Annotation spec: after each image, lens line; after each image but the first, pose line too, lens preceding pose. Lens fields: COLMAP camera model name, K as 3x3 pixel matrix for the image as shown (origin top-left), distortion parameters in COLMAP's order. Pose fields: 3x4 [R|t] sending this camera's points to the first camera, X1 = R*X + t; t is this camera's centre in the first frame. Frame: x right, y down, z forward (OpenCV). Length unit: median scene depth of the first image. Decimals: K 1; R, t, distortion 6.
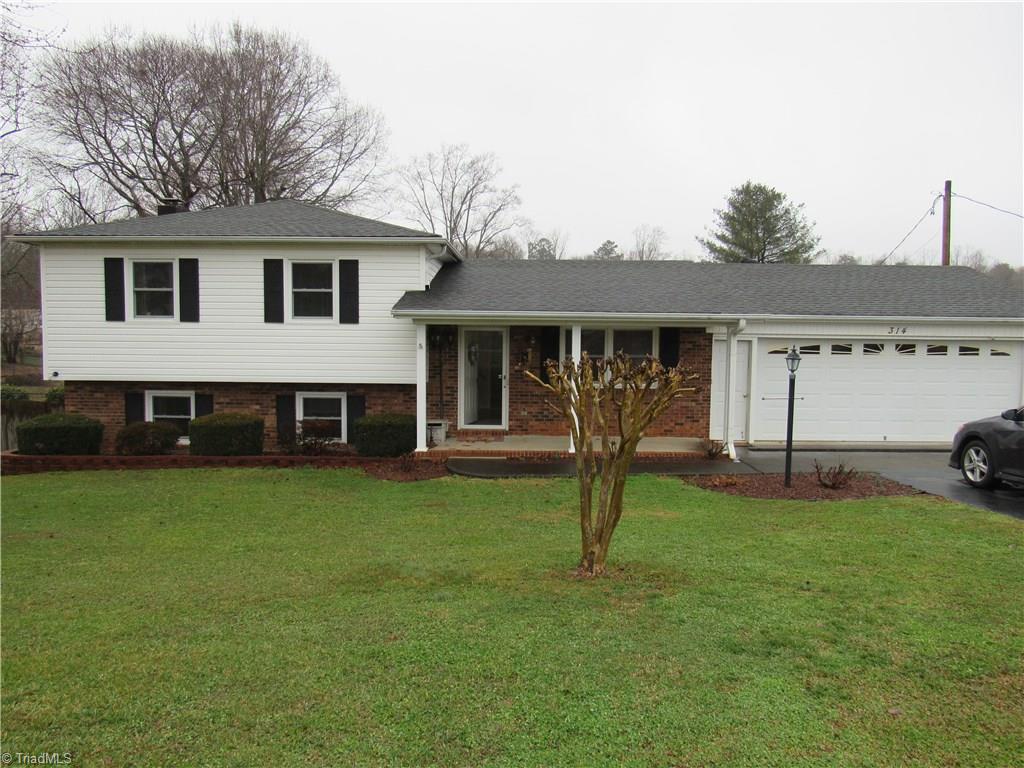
lens RADIAL K [[734.0, 0, 512.0], [0, 734.0, 384.0], [0, 0, 1]] dist [-0.026699, 0.004026]
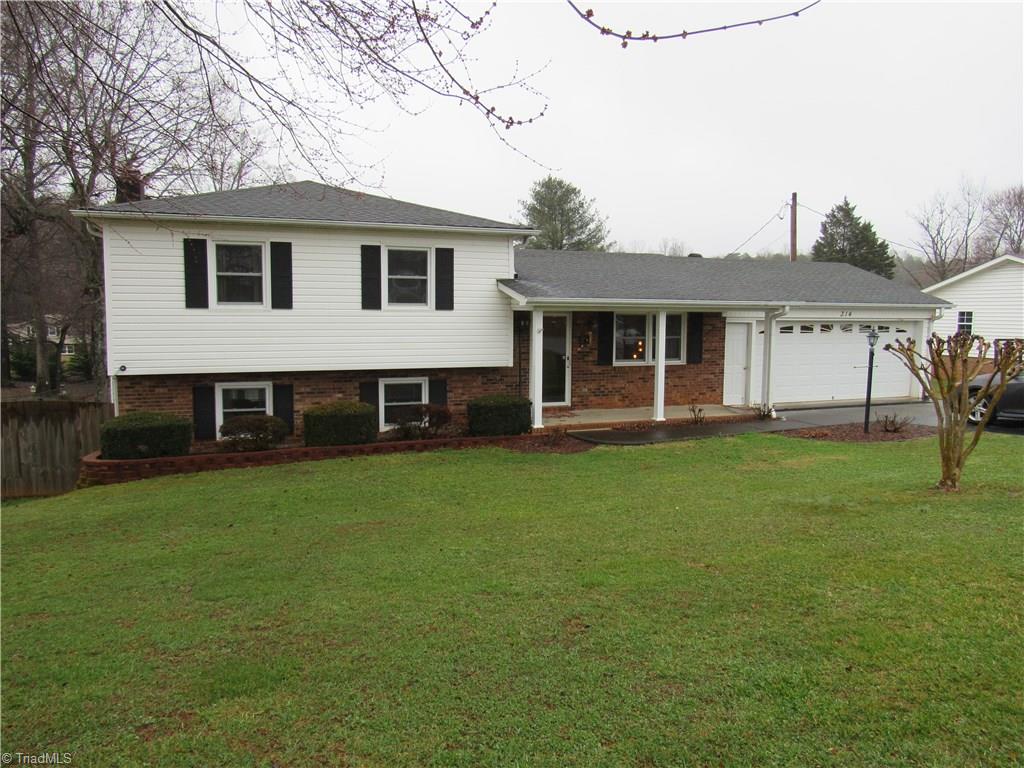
lens RADIAL K [[734.0, 0, 512.0], [0, 734.0, 384.0], [0, 0, 1]] dist [-0.026699, 0.004026]
pose [[0.933219, -0.039762, 0.357102, -0.494342], [0.031620, 0.999090, 0.028612, -0.004786], [-0.357915, -0.015410, 0.933627, -0.000863]]
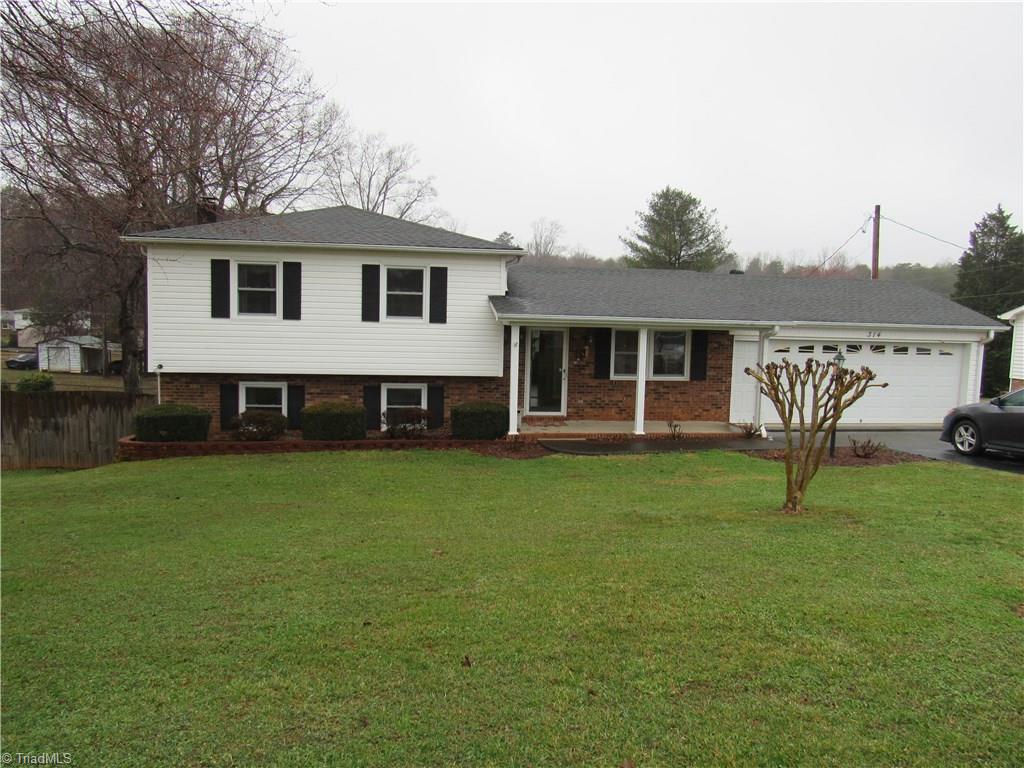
lens RADIAL K [[734.0, 0, 512.0], [0, 734.0, 384.0], [0, 0, 1]] dist [-0.026699, 0.004026]
pose [[0.987716, 0.000588, 0.156257, -0.279362], [-0.002990, 0.999881, 0.015138, -0.005692], [-0.156229, -0.015420, 0.987600, -0.138764]]
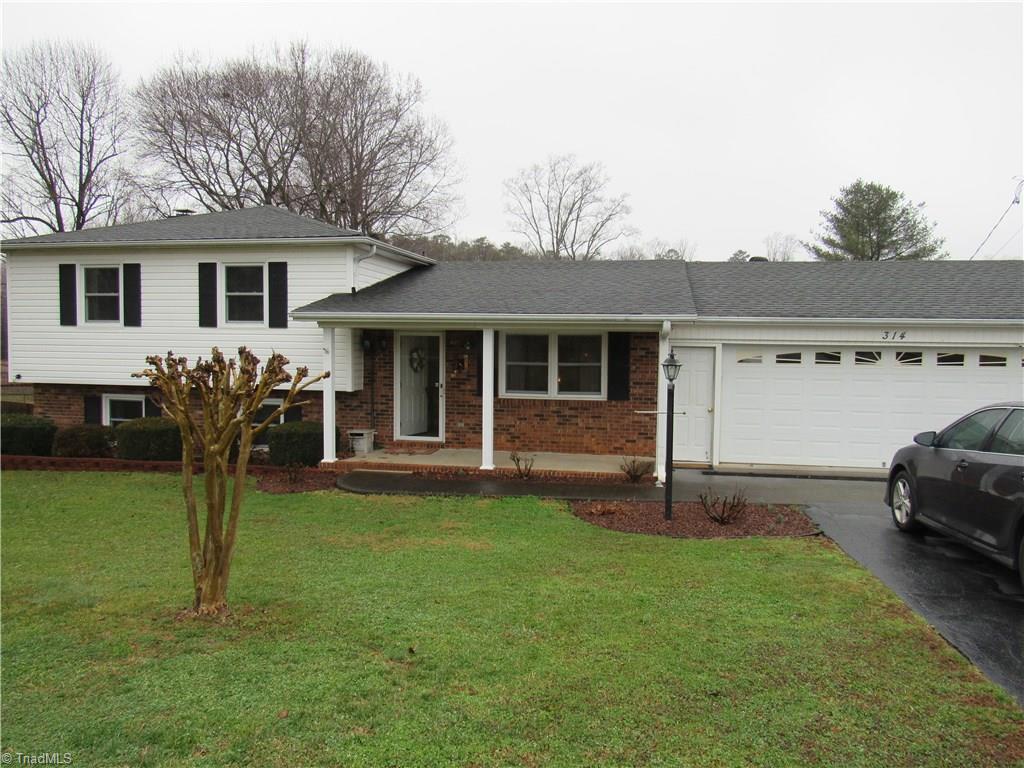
lens RADIAL K [[733.2, 0, 514.0], [0, 733.2, 385.7], [0, 0, 1]] dist [-0.027029, 0.005881]
pose [[0.983438, 0.013184, -0.180764, 0.253587], [-0.016000, 0.999772, -0.014130, 0.002608], [0.180537, 0.016789, 0.983425, 0.104770]]
